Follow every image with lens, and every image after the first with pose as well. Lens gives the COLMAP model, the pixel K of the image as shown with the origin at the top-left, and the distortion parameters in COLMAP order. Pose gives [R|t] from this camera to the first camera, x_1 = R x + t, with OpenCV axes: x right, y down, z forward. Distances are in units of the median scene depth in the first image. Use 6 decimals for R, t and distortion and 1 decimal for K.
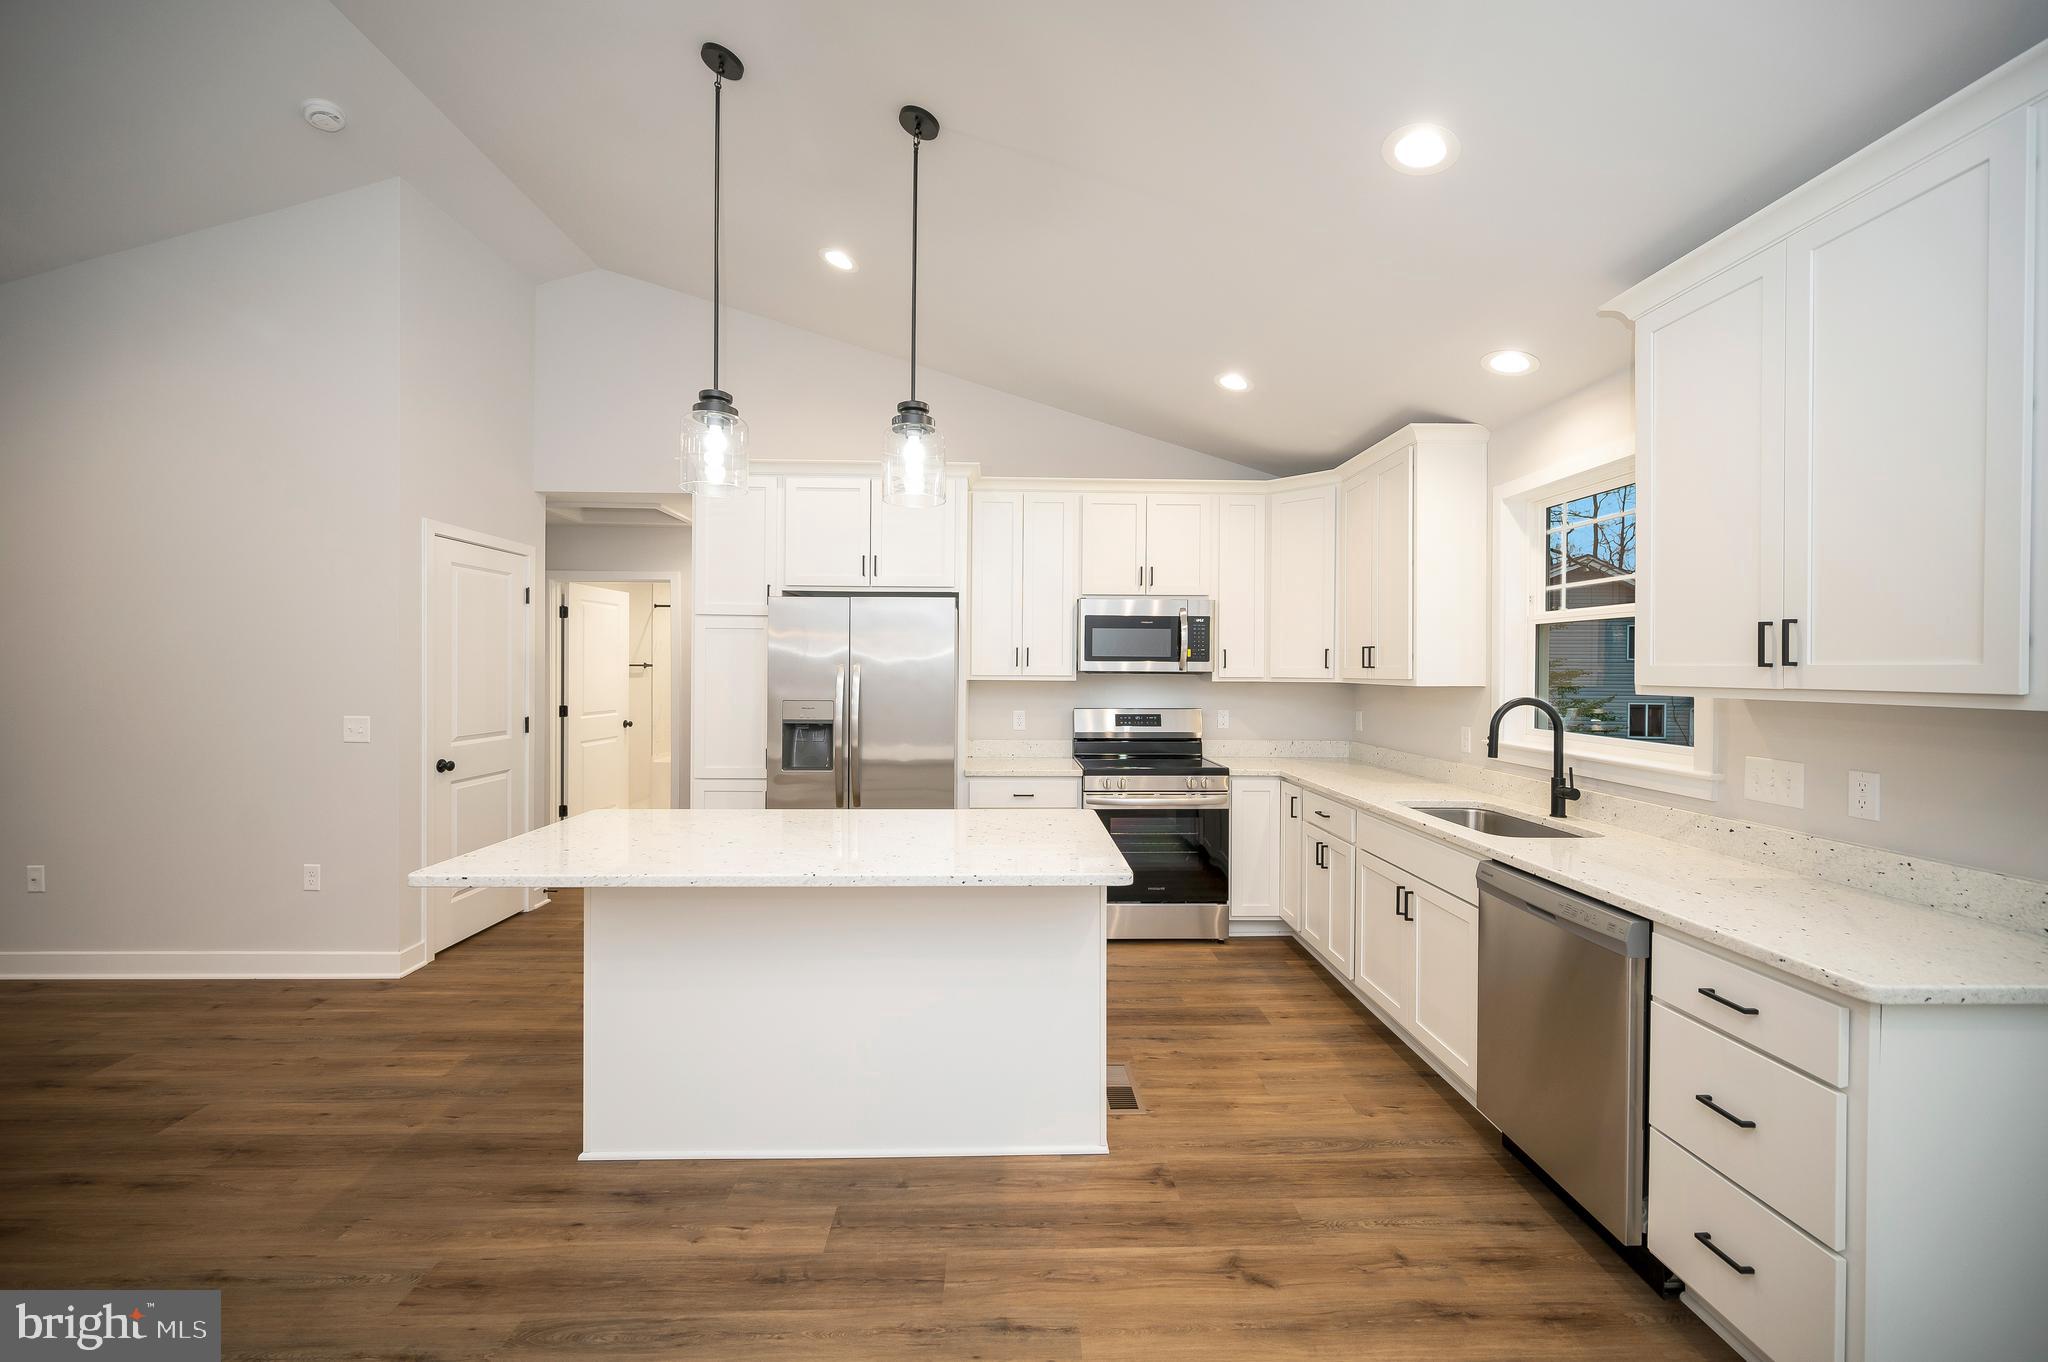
lens RADIAL K [[813.7, 0, 1026.3], [0, 813.7, 679.0], [0, 0, 1]] dist [0.000296, -0.000117]
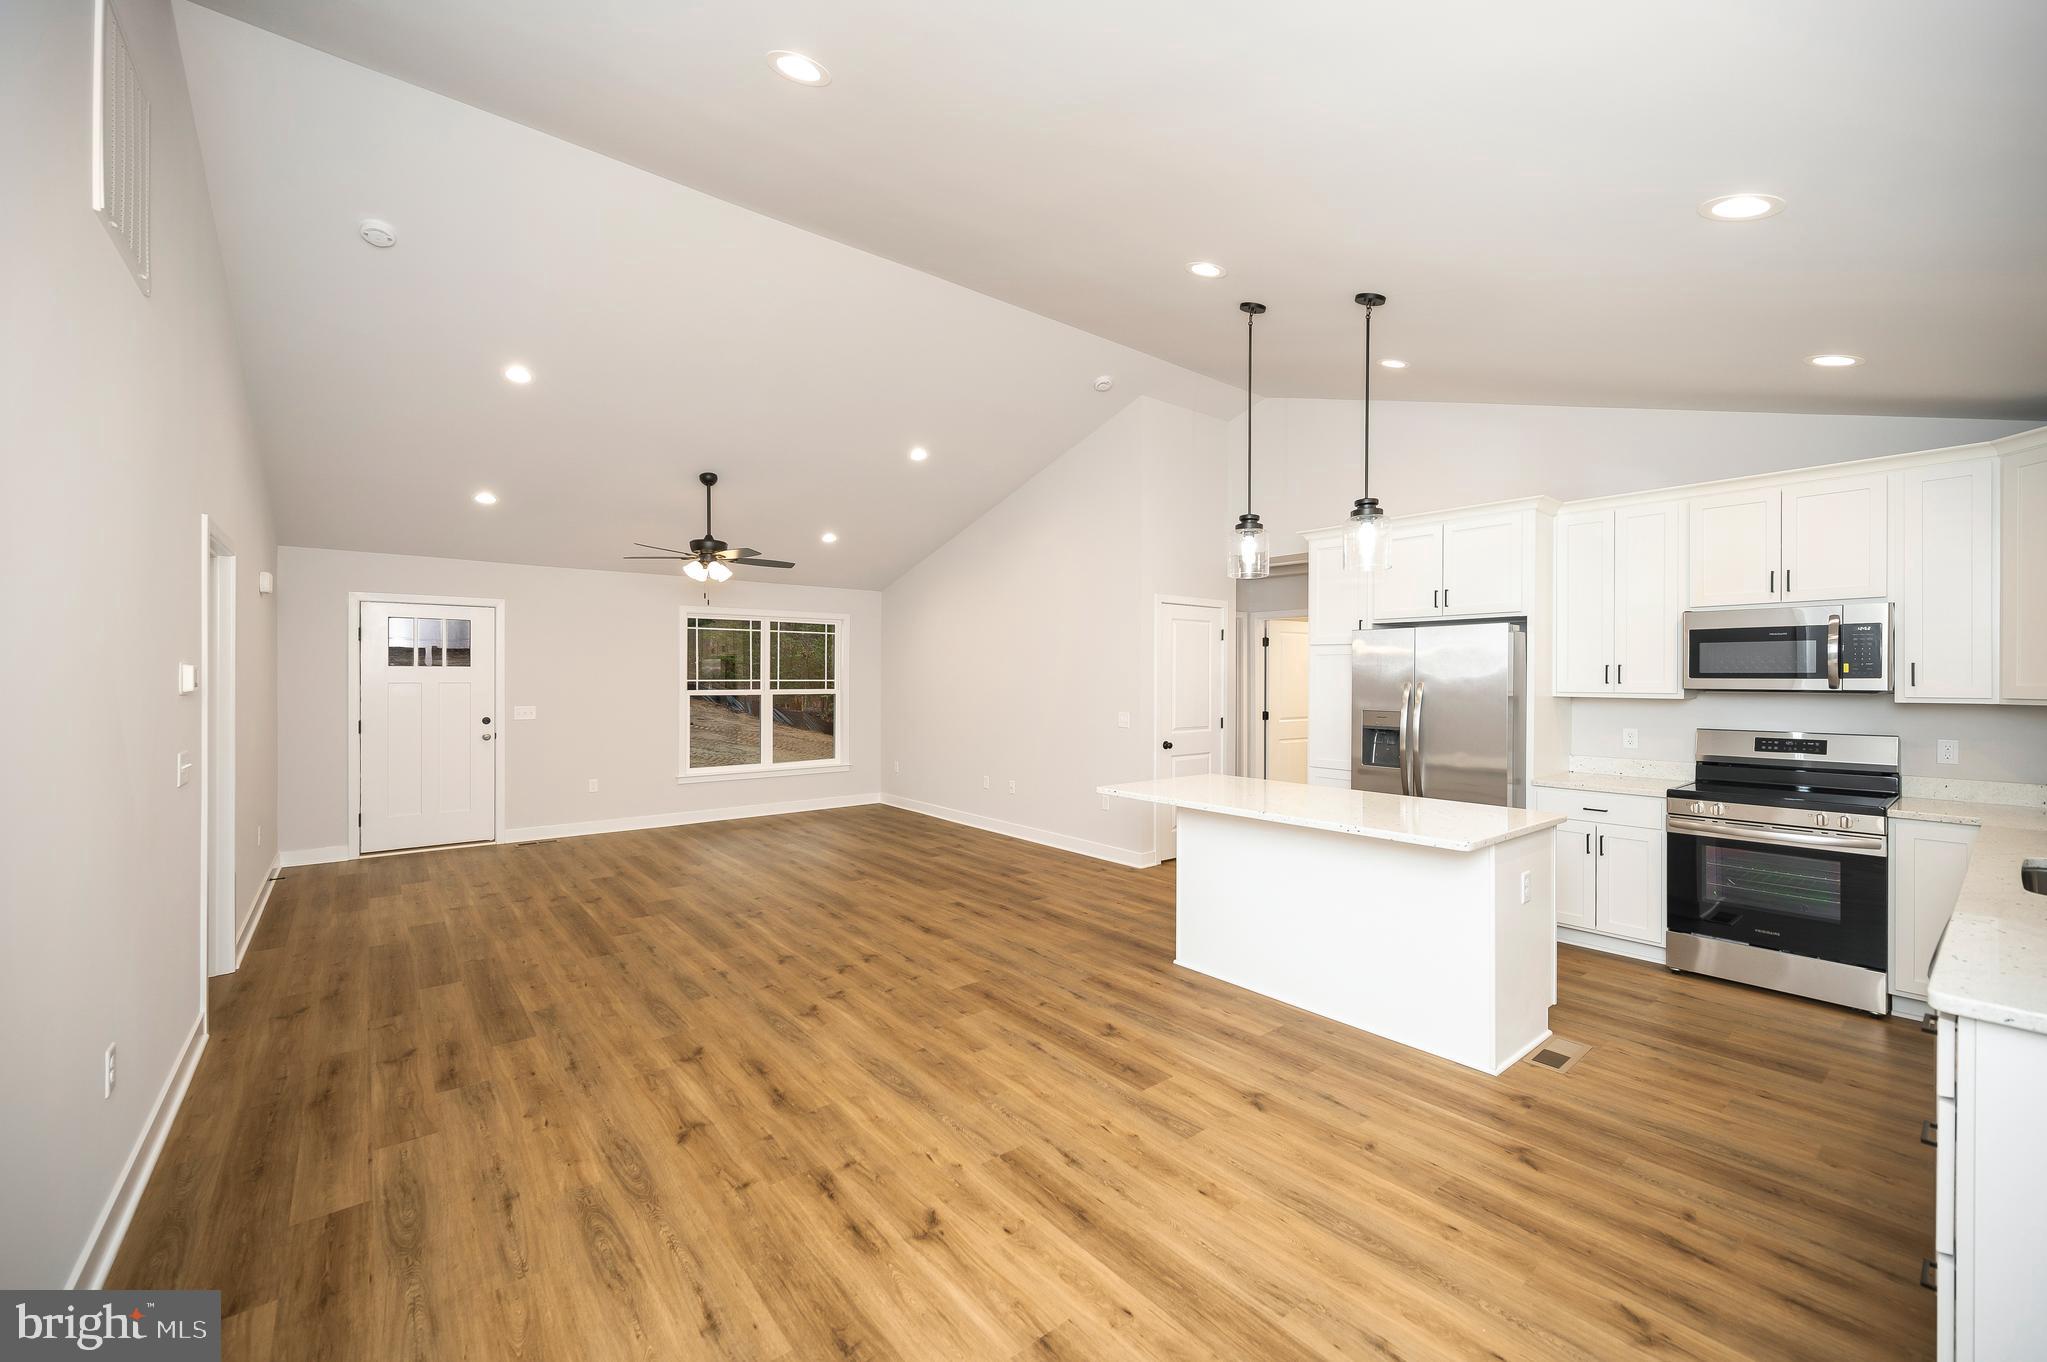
lens RADIAL K [[813.3, 0, 1025.8], [0, 813.3, 679.0], [0, 0, 1]] dist [0.000296, -0.000117]
pose [[0.610024, -0.003594, -0.792375, 0.459572], [-0.008785, 0.999898, -0.011298, -0.004379], [0.792334, 0.013853, 0.609930, -0.241333]]
